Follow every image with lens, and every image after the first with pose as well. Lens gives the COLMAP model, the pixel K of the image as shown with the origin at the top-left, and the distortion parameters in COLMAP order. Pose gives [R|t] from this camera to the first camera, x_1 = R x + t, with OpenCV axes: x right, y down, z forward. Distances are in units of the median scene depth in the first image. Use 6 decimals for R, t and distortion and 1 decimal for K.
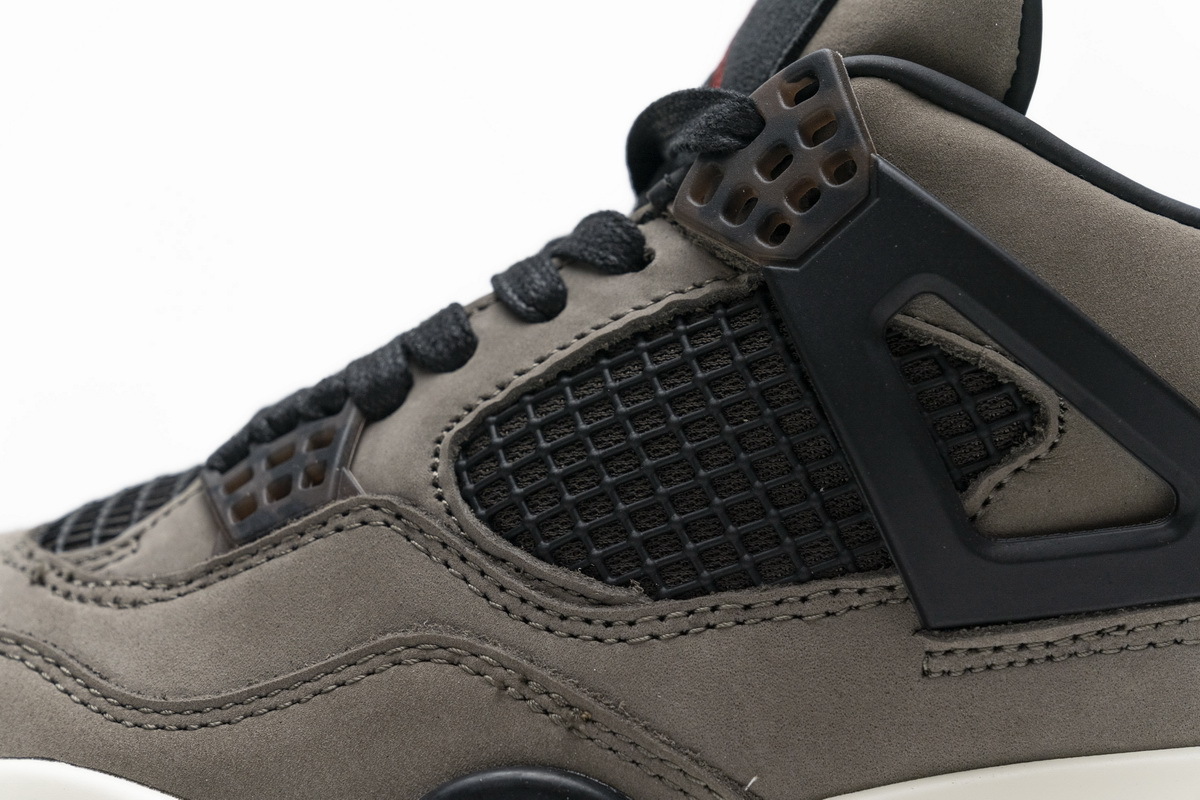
lens RADIAL K [[2367.3, 0, 589.9], [0, 2367.3, 395.1], [0, 0, 1]] dist [0.007378, 0.000000]
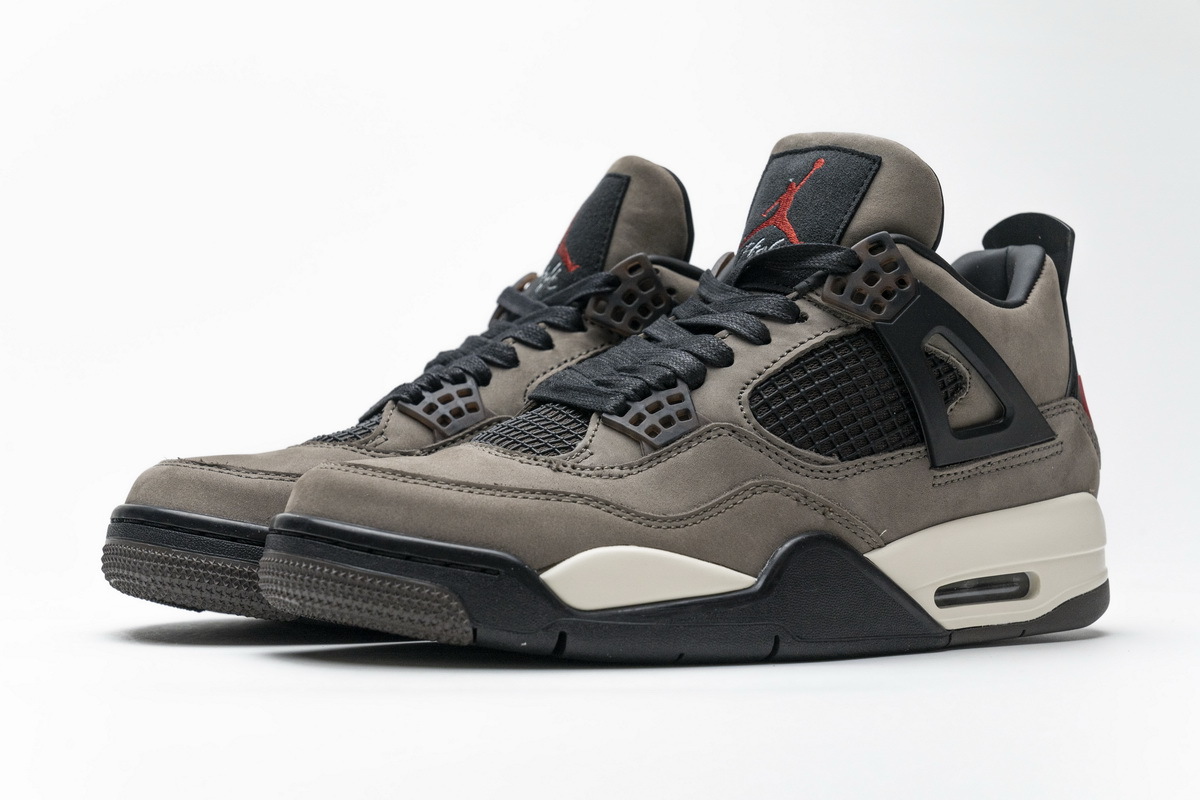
lens RADIAL K [[2367.3, 0, 606.9], [0, 2367.3, 411.2], [0, 0, 1]] dist [0.007378, 0.000000]
pose [[0.814208, -0.033032, 0.579632, -1.547832], [0.010345, 0.999047, 0.042401, -0.068640], [-0.580481, -0.028527, 0.813774, -0.814635]]
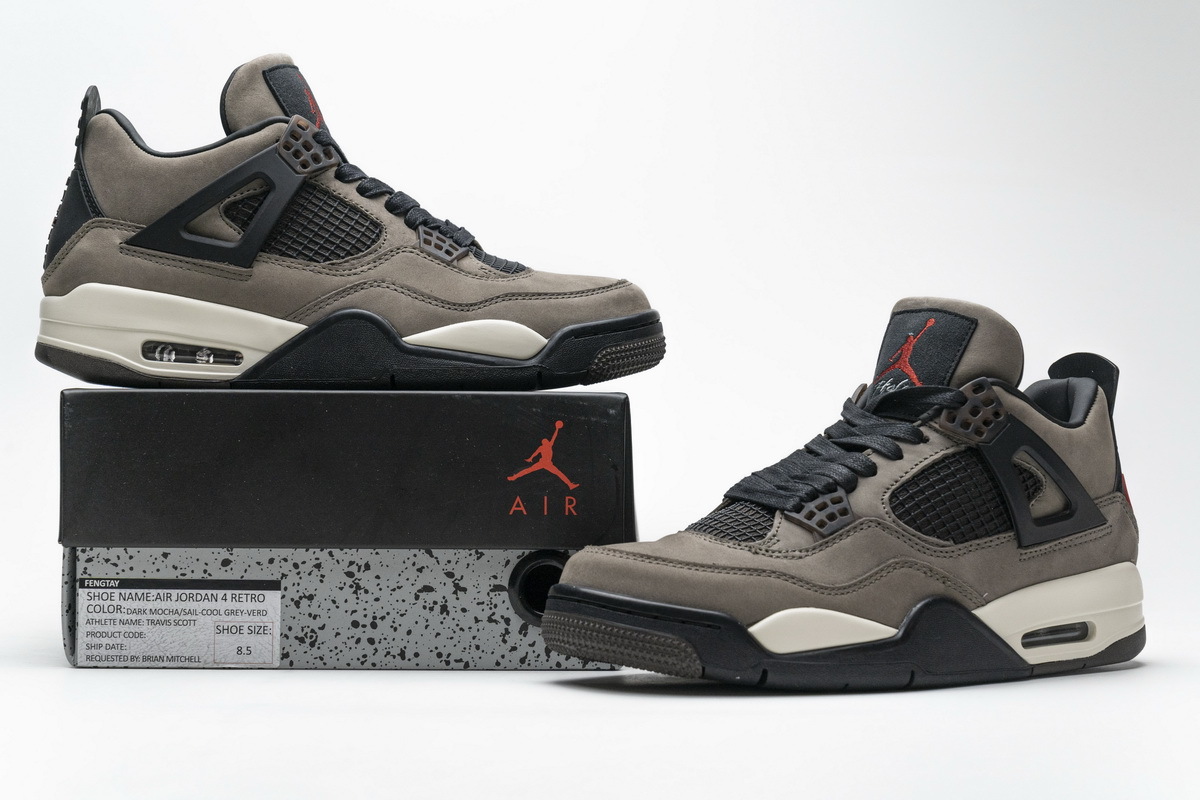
lens RADIAL K [[2272.9, 0, 596.7], [0, 2272.9, 407.6], [0, 0, 1]] dist [0.036658, 0.000000]
pose [[0.820447, -0.031981, 0.570827, -2.202639], [0.015090, 0.999298, 0.034297, -0.223145], [-0.571523, -0.019526, 0.820354, -1.338997]]
